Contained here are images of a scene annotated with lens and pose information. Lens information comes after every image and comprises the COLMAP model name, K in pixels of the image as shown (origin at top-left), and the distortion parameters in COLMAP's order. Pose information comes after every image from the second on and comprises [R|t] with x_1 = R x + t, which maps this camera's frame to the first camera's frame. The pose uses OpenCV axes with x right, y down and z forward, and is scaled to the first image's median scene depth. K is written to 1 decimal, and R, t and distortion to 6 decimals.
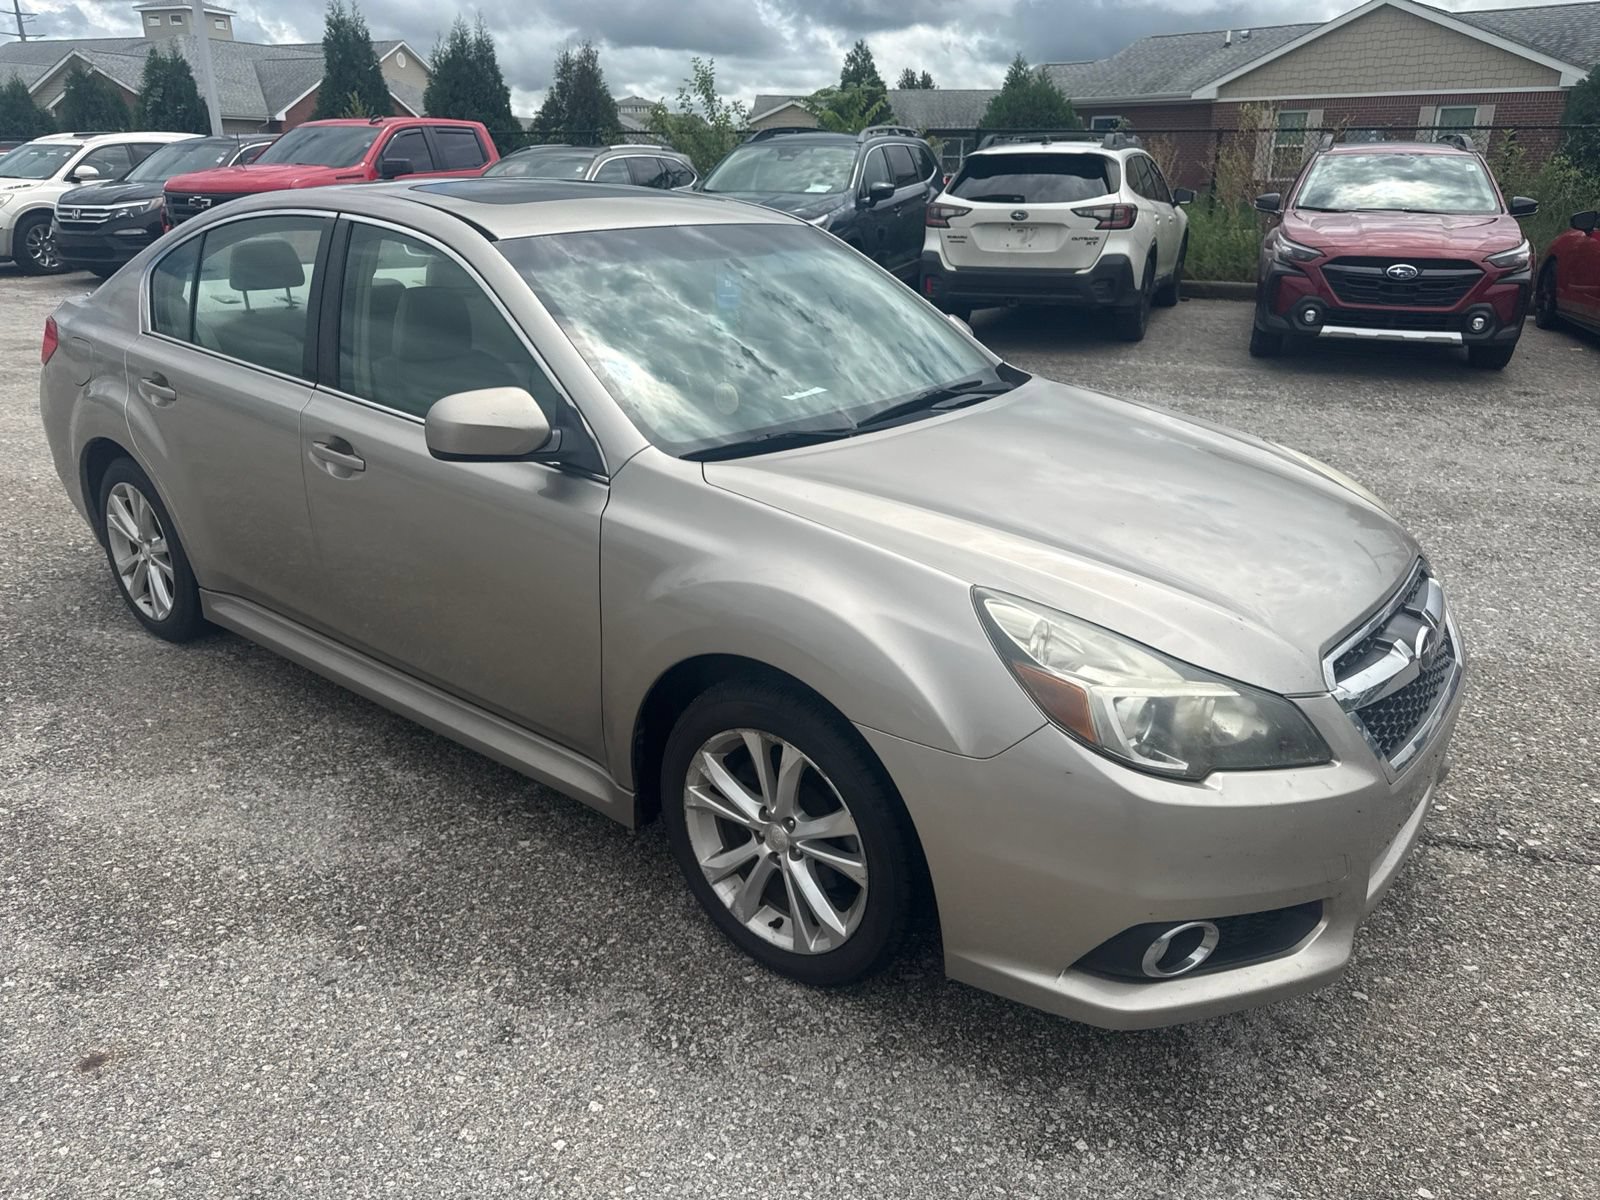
lens RADIAL K [[1135.5, 0, 808.9], [0, 1135.5, 605.0], [0, 0, 1]] dist [0.015571, -0.019707]
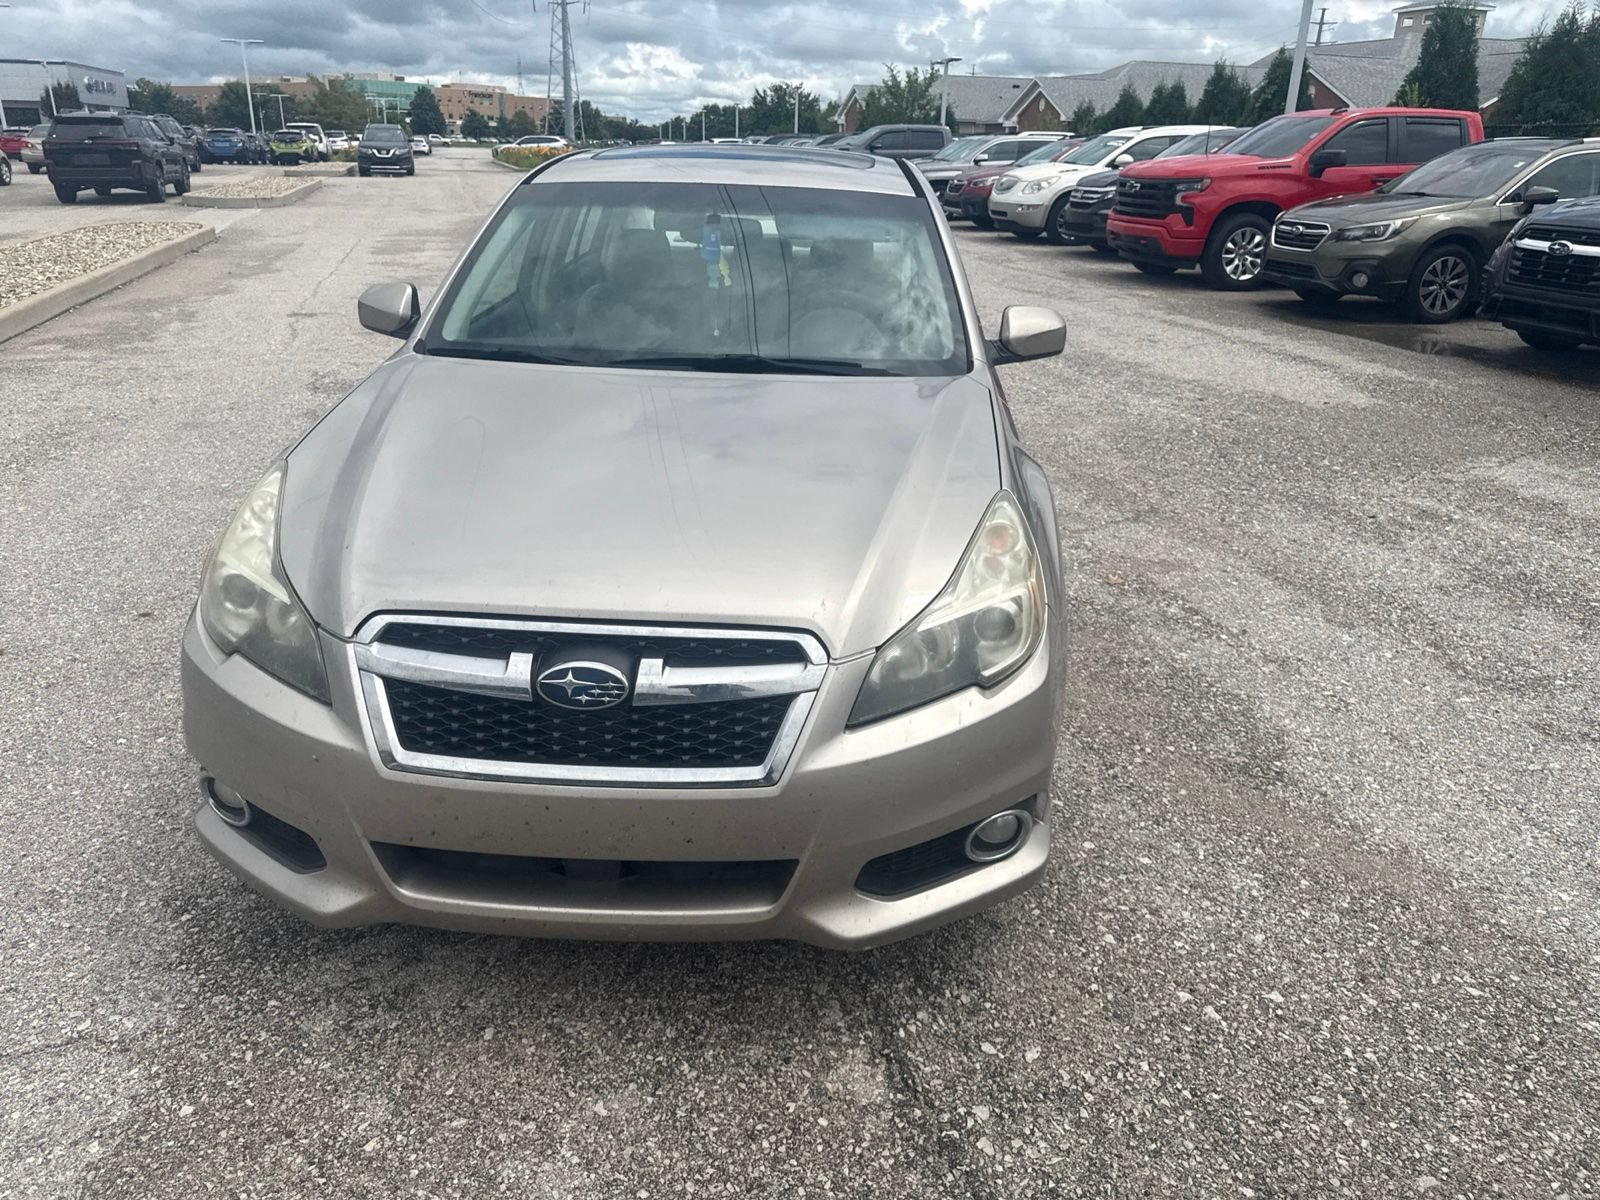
lens RADIAL K [[1135.5, 0, 808.7], [0, 1135.5, 592.5], [0, 0, 1]] dist [0.015571, -0.019707]
pose [[0.586008, 0.303882, -0.751166, 0.923951], [-0.310347, 0.940500, 0.138365, -0.145098], [0.748518, 0.152039, 0.645450, 0.425274]]
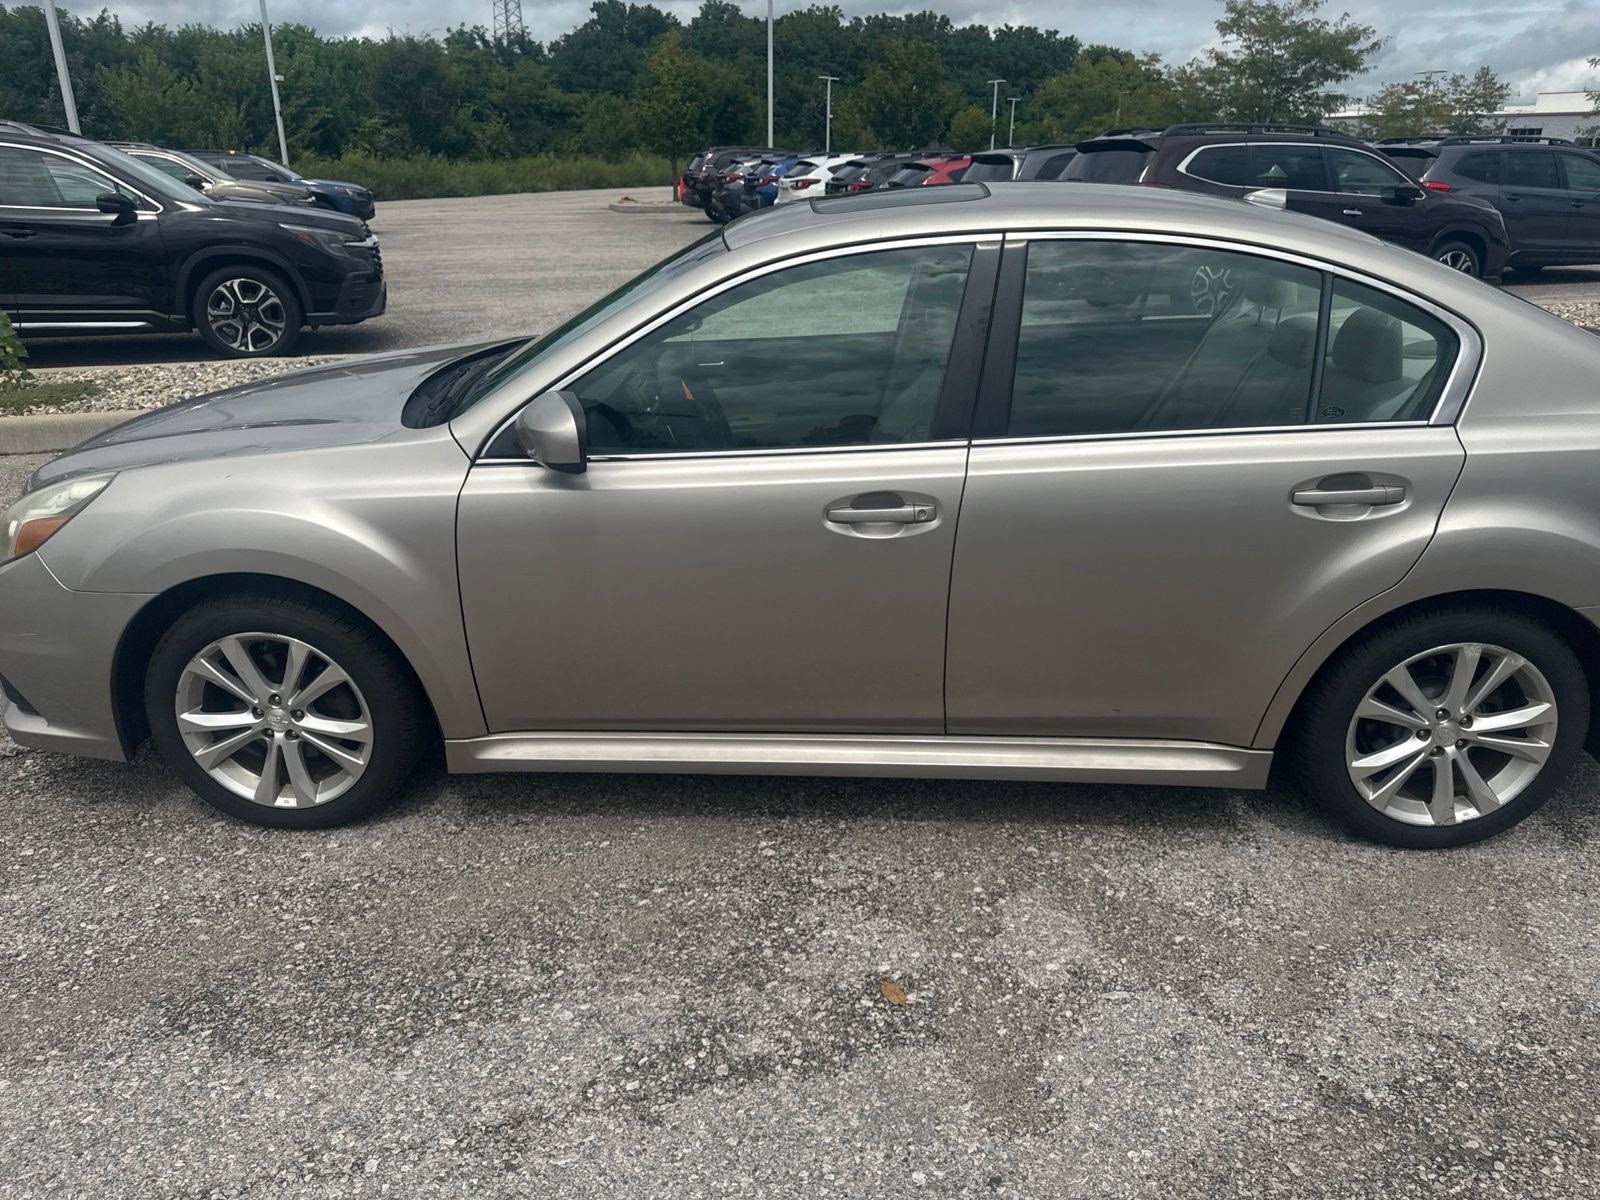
lens RADIAL K [[1135.5, 0, 794.8], [0, 1135.5, 605.7], [0, 0, 1]] dist [0.015571, -0.019707]
pose [[-0.803221, 0.212490, -0.556492, 0.498305], [-0.224260, 0.757609, 0.612973, -0.733365], [0.551854, 0.617152, -0.560875, 1.866439]]
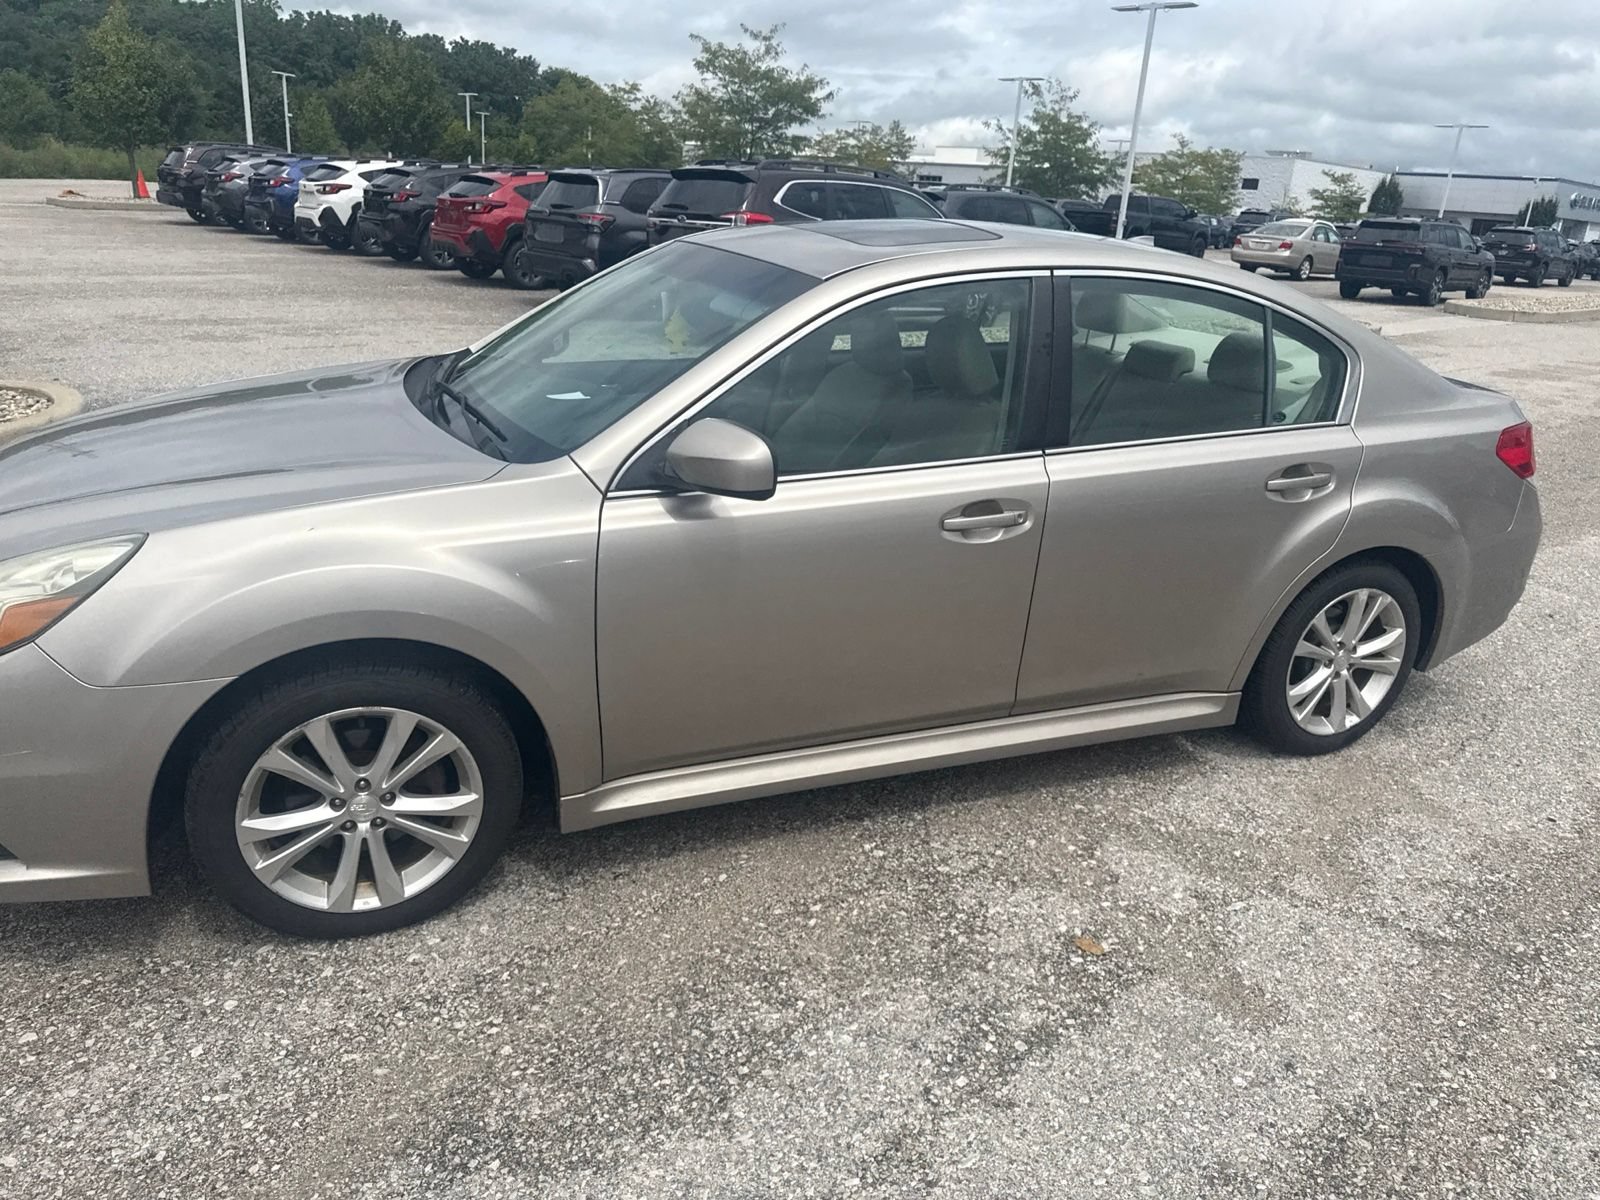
lens RADIAL K [[1135.5, 0, 809.8], [0, 1135.5, 587.3], [0, 0, 1]] dist [0.015571, -0.019707]
pose [[-0.467060, 0.258082, -0.845724, 0.825100], [-0.382830, 0.803144, 0.456510, -0.607180], [0.797055, 0.536986, -0.276315, 1.558982]]
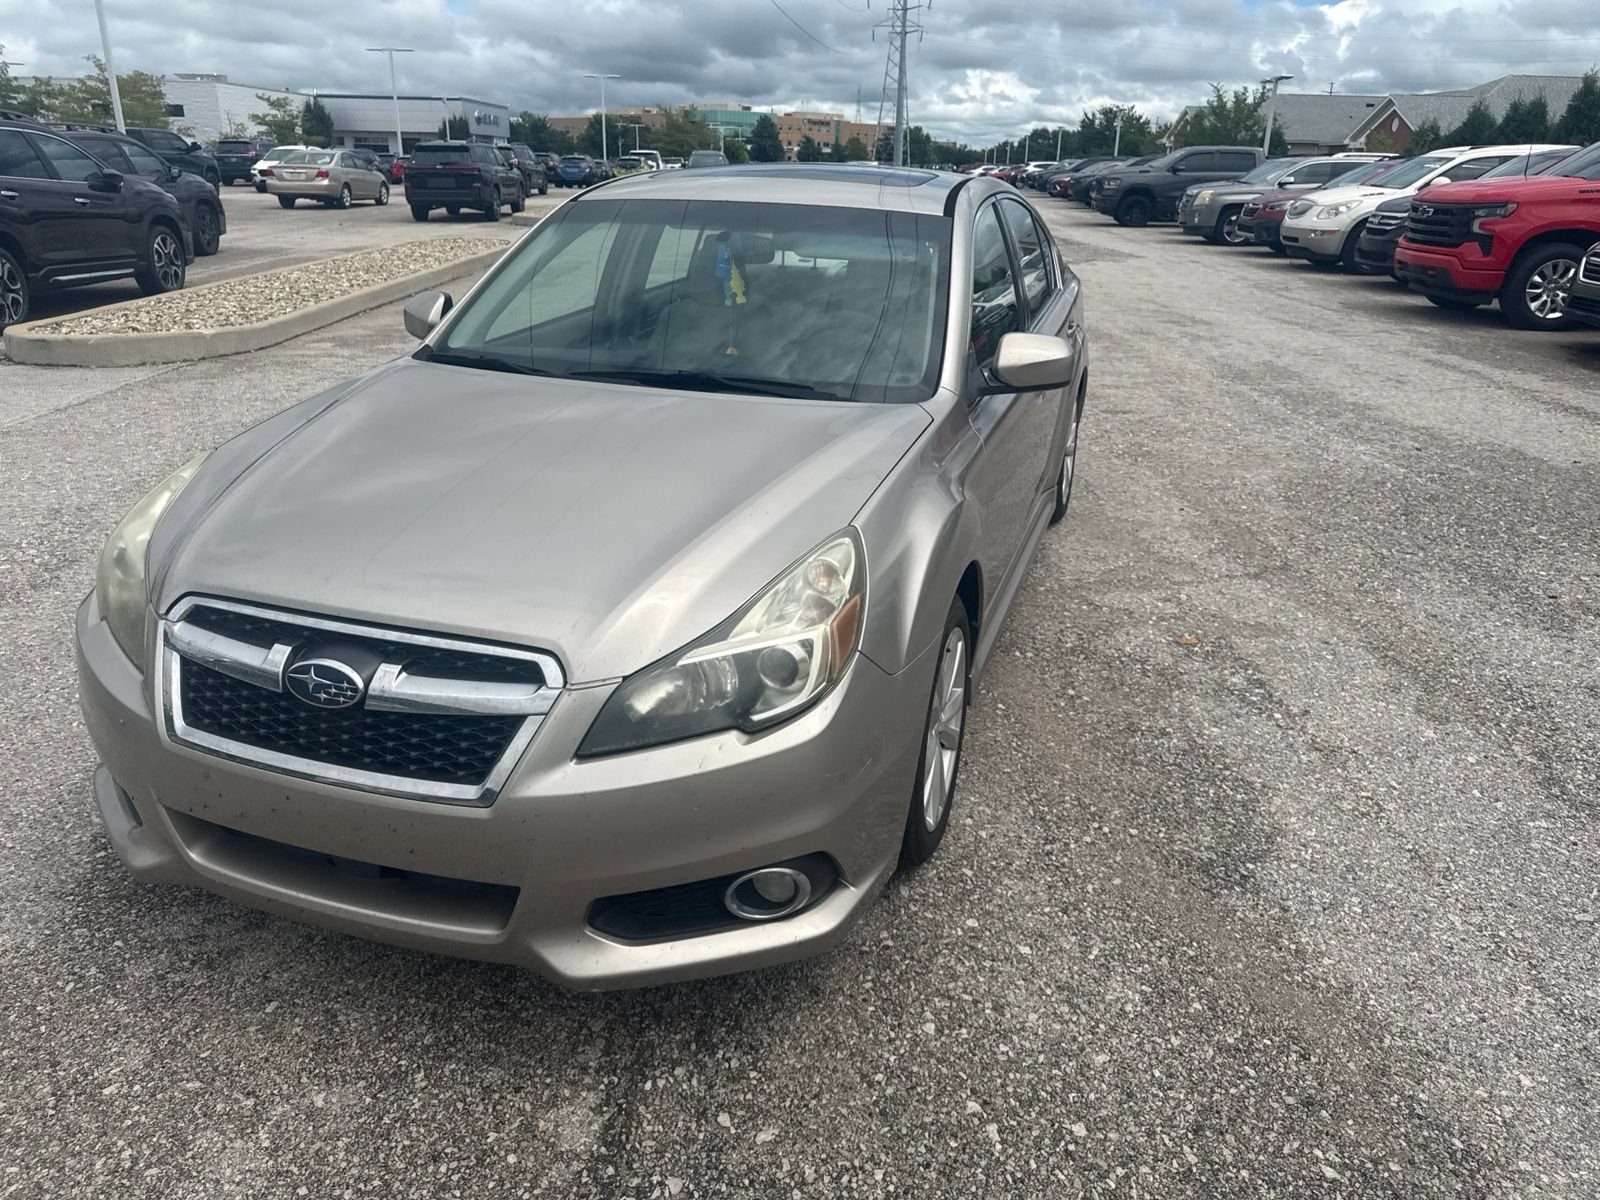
lens RADIAL K [[1135.5, 0, 808.3], [0, 1135.5, 592.2], [0, 0, 1]] dist [0.015571, -0.019707]
pose [[0.350467, 0.332268, -0.875655, 1.034255], [-0.353626, 0.912694, 0.204789, -0.243917], [0.867250, 0.237882, 0.437367, 0.683993]]
